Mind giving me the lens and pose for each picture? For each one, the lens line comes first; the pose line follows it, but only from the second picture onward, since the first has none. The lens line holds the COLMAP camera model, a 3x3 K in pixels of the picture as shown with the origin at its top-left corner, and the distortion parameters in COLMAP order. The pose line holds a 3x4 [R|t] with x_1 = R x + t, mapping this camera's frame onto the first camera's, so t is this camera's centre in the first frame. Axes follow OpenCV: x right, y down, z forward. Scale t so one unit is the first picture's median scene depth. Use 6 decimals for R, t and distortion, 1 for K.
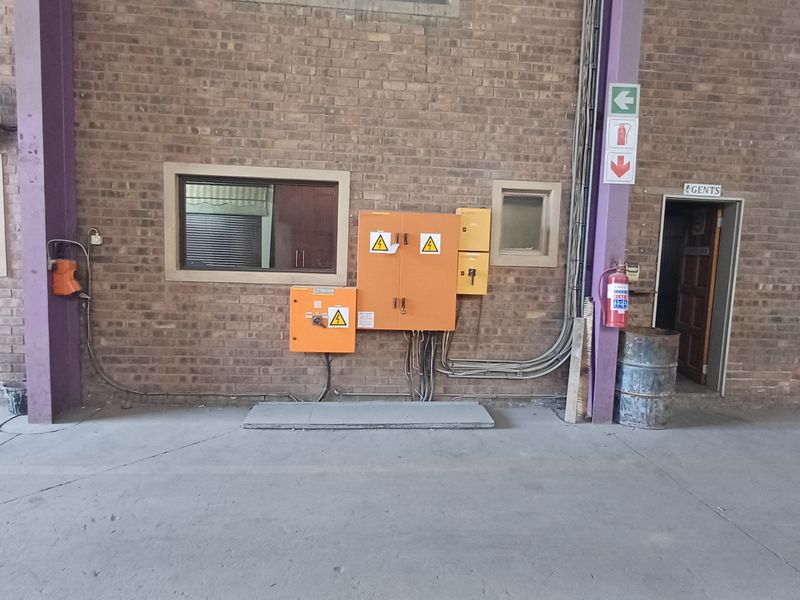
lens RADIAL K [[488.0, 0, 400.8], [0, 488.0, 293.1], [0, 0, 1]] dist [-0.001105, 0.002226]
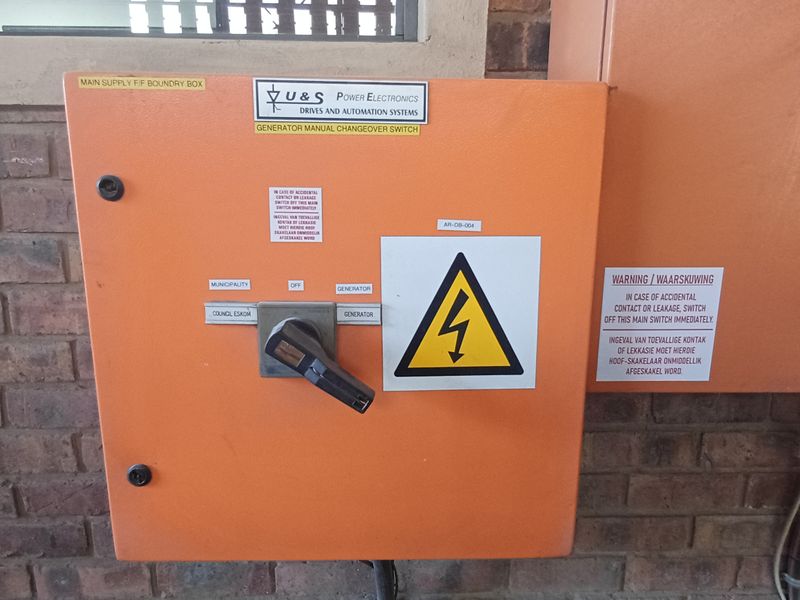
lens RADIAL K [[488.0, 0, 400.8], [0, 488.0, 293.1], [0, 0, 1]] dist [-0.001105, 0.002226]
pose [[0.997824, -0.017622, -0.063535, -0.132928], [0.023167, 0.995885, 0.087616, 0.032047], [0.061730, -0.088898, 0.994126, 0.854382]]
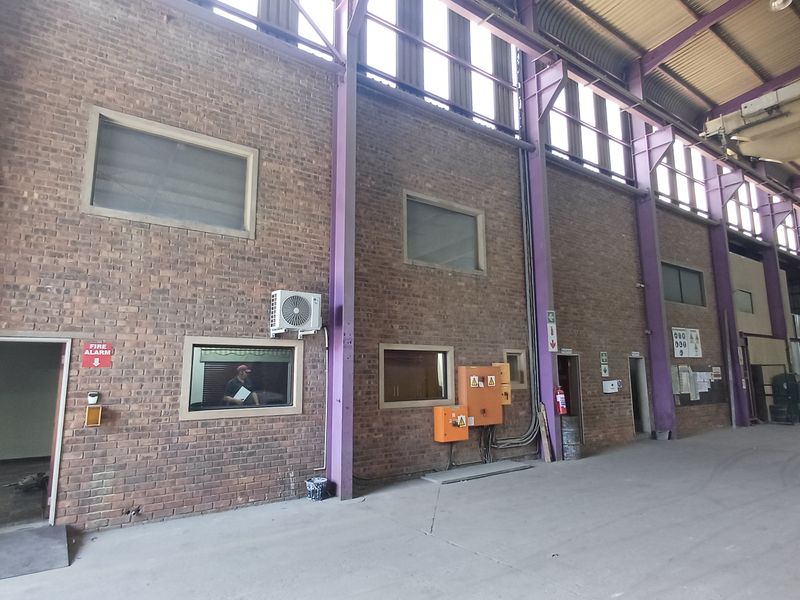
lens RADIAL K [[488.0, 0, 400.8], [0, 488.0, 293.1], [0, 0, 1]] dist [-0.001105, 0.002226]
pose [[0.853373, 0.045368, 0.519322, -1.352502], [0.083406, 0.971490, -0.221925, -0.034845], [-0.514585, 0.232699, 0.825260, -0.601334]]
